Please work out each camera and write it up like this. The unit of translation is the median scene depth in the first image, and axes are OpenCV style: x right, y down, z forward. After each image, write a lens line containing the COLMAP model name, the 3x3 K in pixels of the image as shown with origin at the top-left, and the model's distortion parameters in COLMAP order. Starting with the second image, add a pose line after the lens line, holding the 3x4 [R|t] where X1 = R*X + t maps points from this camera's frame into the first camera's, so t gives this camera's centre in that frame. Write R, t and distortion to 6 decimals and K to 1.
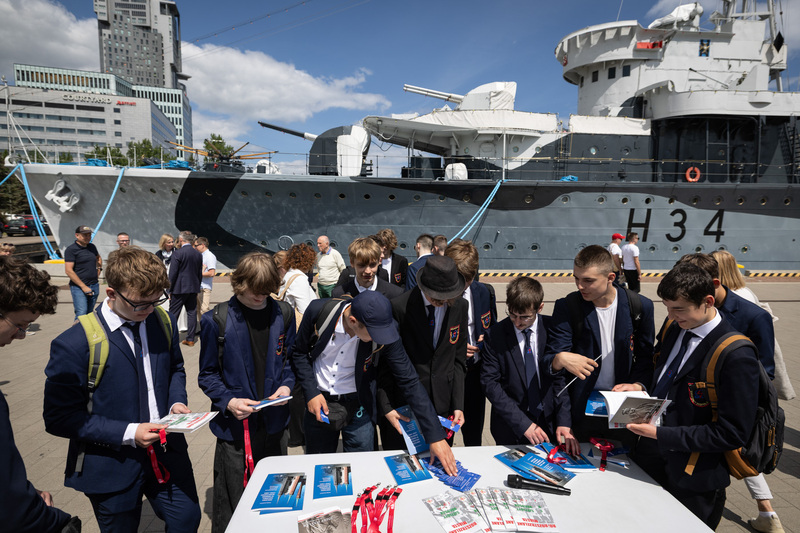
lens RADIAL K [[448.0, 0, 395.0], [0, 448.0, 248.9], [0, 0, 1]] dist [0.009386, -0.001797]
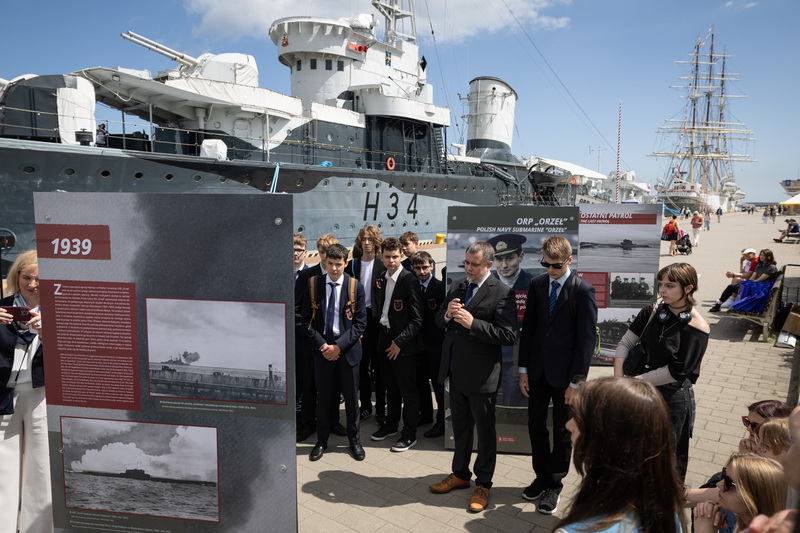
lens RADIAL K [[541.1, 0, 403.7], [0, 541.1, 267.1], [0, 0, 1]] dist [0.000868, -0.001549]
pose [[0.656563, -0.097737, 0.747913, -0.444564], [0.045271, 0.994888, 0.090270, -0.016595], [-0.752912, -0.025409, 0.657631, -0.006273]]
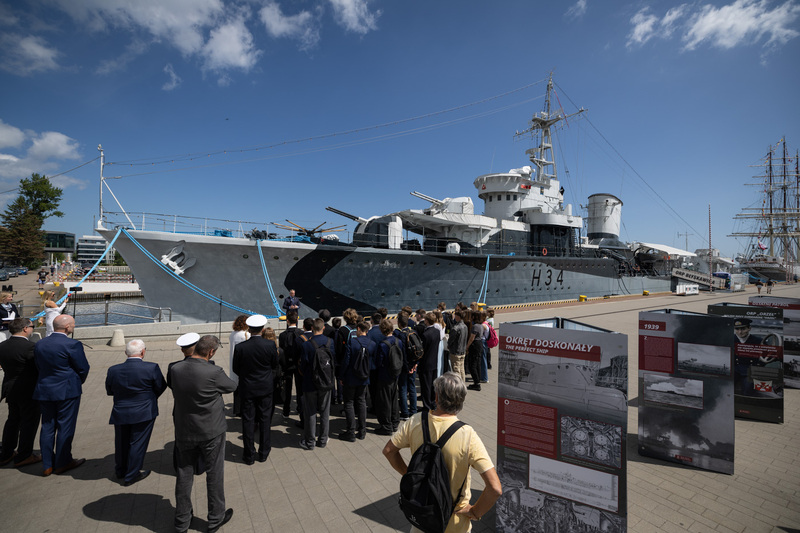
lens RADIAL K [[338.4, 0, 403.2], [0, 338.4, 263.9], [0, 0, 1]] dist [0.010444, -0.001218]
pose [[0.867806, 0.000721, 0.496903, -0.660829], [0.029129, 0.998205, -0.052321, -0.048090], [-0.496049, 0.059878, 0.866227, -0.015904]]
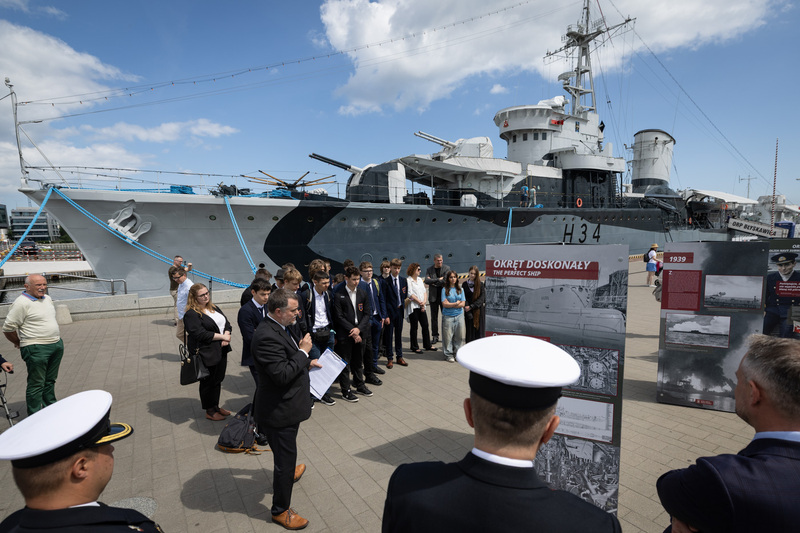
lens RADIAL K [[405.1, 0, 425.1], [0, 405.1, 282.0], [0, 0, 1]] dist [0.001981, 0.000193]
pose [[0.853692, -0.098112, 0.511454, -0.646671], [0.066151, 0.994567, 0.080372, -0.028994], [-0.516561, -0.034780, 0.855544, -0.022384]]
